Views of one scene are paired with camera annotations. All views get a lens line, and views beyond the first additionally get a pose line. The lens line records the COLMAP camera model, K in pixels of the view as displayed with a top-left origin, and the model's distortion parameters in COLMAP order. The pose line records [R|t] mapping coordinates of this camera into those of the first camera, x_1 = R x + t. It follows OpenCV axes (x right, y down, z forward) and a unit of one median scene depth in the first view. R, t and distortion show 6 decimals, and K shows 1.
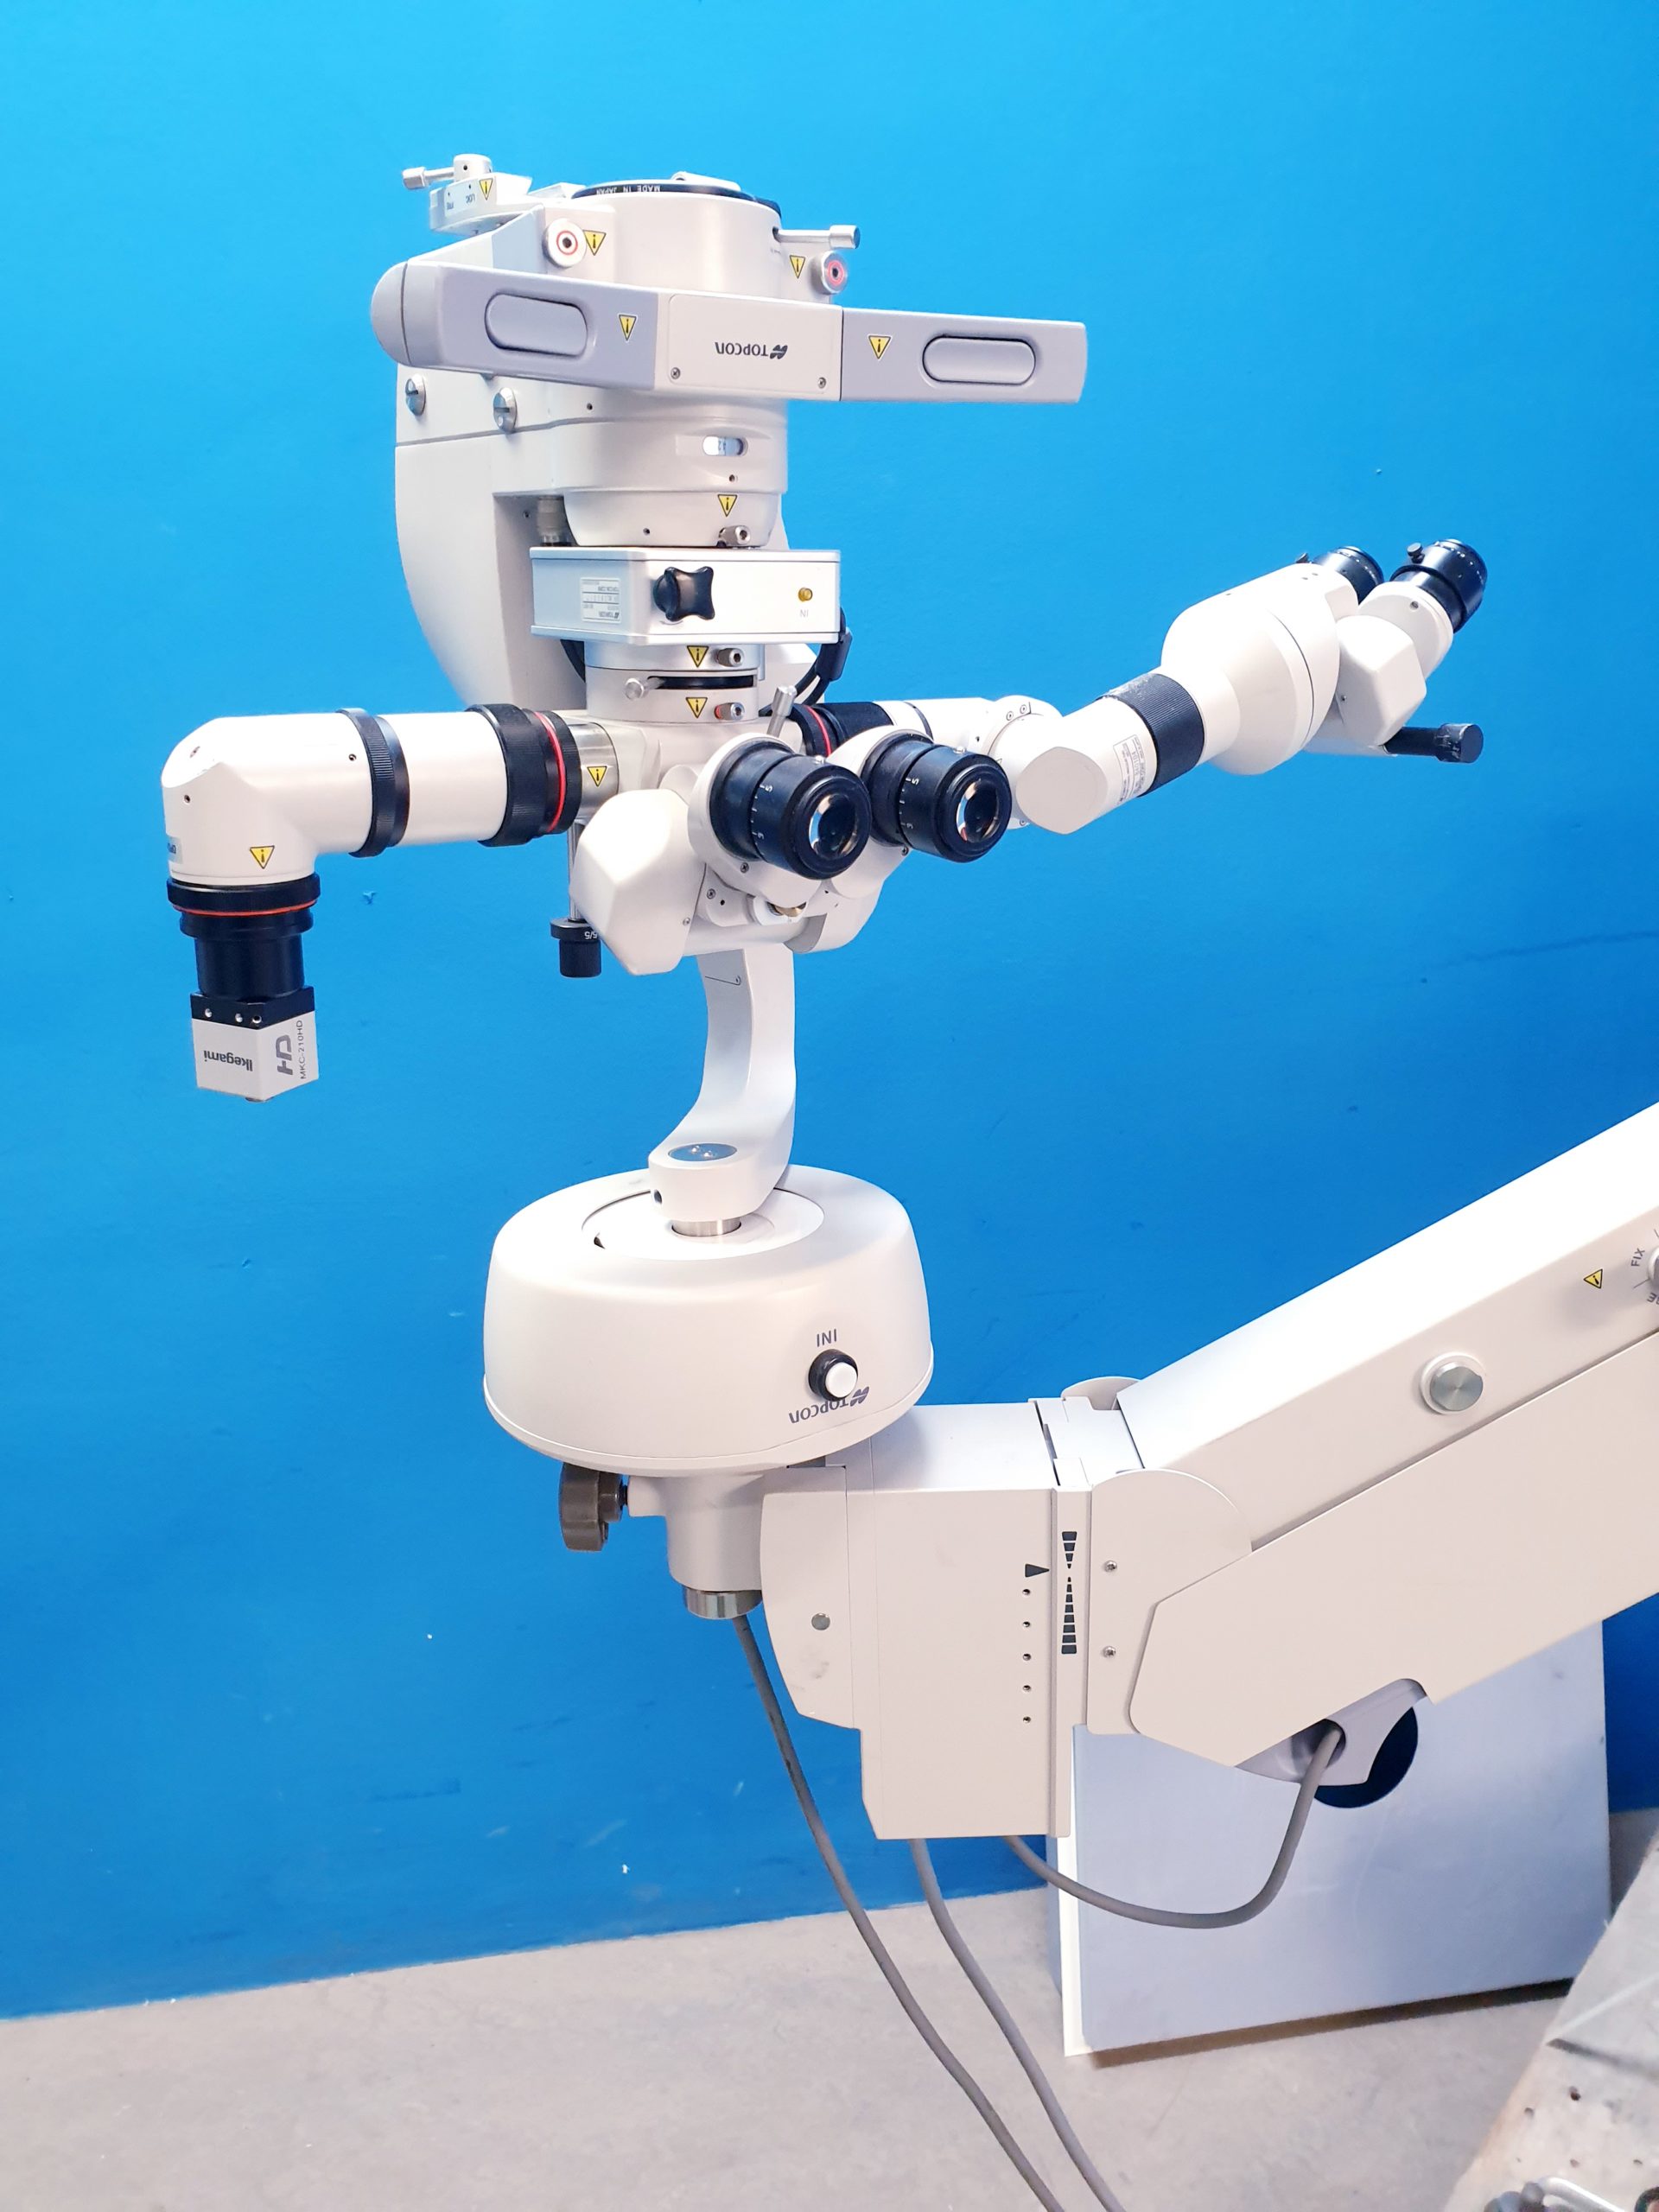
lens RADIAL K [[1718.3, 0, 853.2], [0, 1718.3, 1121.9], [0, 0, 1]] dist [0.038562, 0.005330]
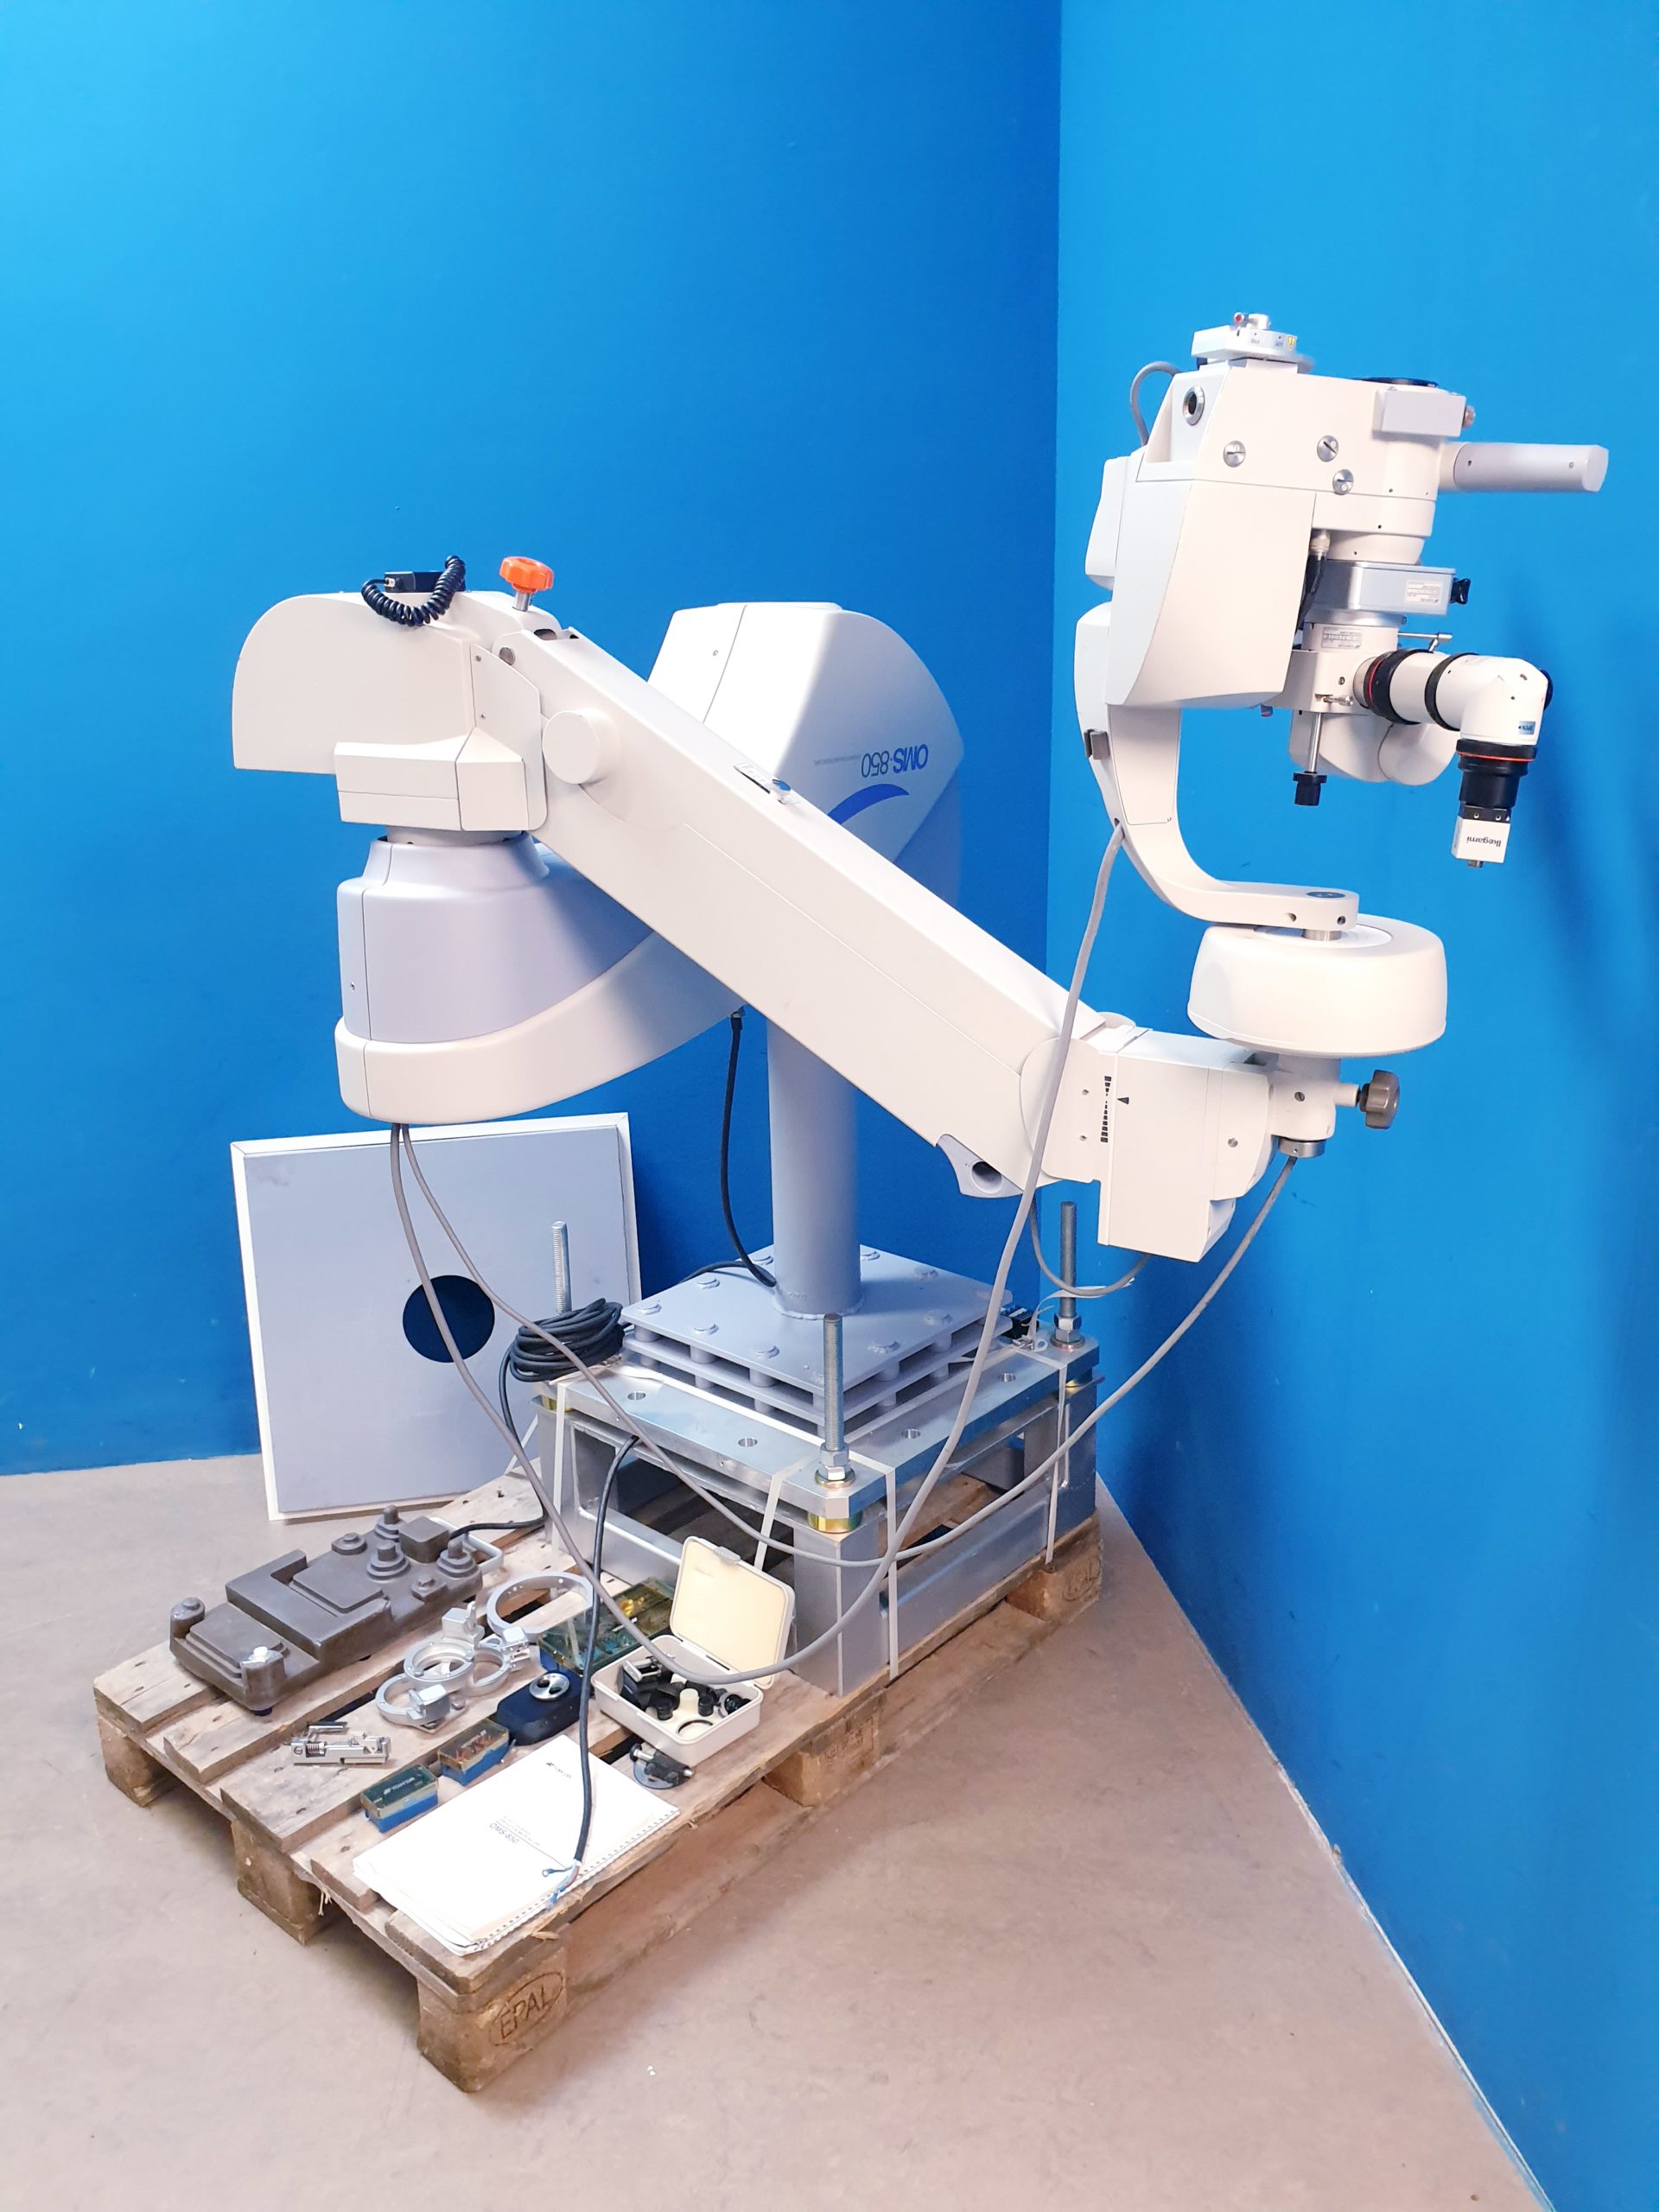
lens RADIAL K [[1727.6, 0, 834.4], [0, 1727.6, 1002.7], [0, 0, 1]] dist [-0.005424, -0.005157]
pose [[0.999773, -0.017702, -0.011896, 0.759828], [0.017287, 0.999266, -0.034194, 0.147360], [0.012493, 0.033980, 0.999344, -0.662478]]
